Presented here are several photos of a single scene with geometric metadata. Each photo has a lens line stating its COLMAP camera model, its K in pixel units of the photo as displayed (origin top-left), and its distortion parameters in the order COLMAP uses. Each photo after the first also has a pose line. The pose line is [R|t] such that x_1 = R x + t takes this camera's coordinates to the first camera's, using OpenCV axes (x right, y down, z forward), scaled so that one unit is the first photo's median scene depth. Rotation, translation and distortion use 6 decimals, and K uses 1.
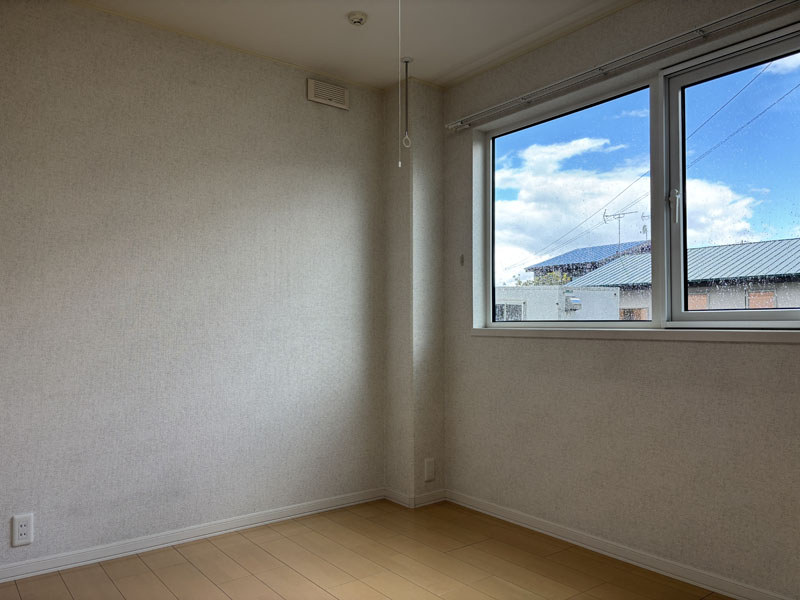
lens RADIAL K [[601.8, 0, 402.4], [0, 601.8, 302.9], [0, 0, 1]] dist [0.012899, -0.019377]
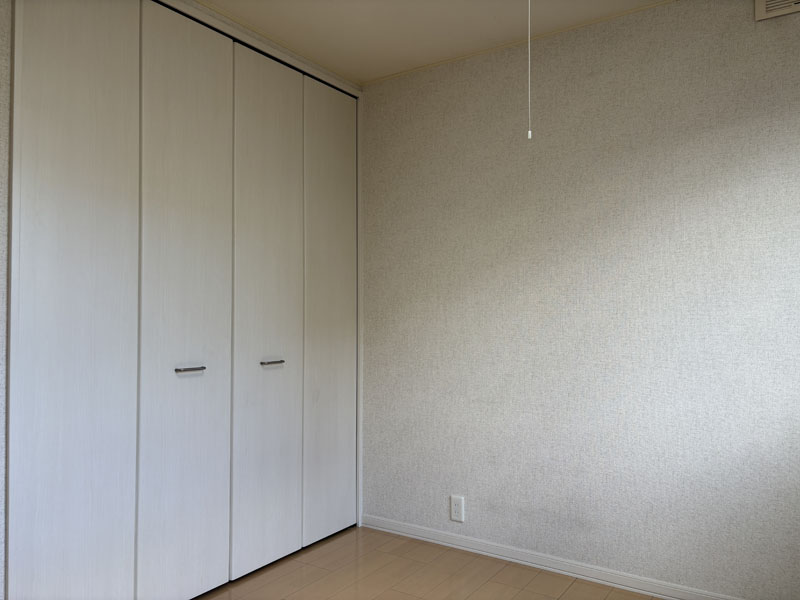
lens RADIAL K [[601.8, 0, 396.1], [0, 601.8, 305.1], [0, 0, 1]] dist [0.012899, -0.019377]
pose [[0.309564, -0.020360, -0.950661, 0.490232], [0.034584, 0.999350, -0.010141, -0.025247], [0.950249, -0.029739, 0.310067, 0.512139]]
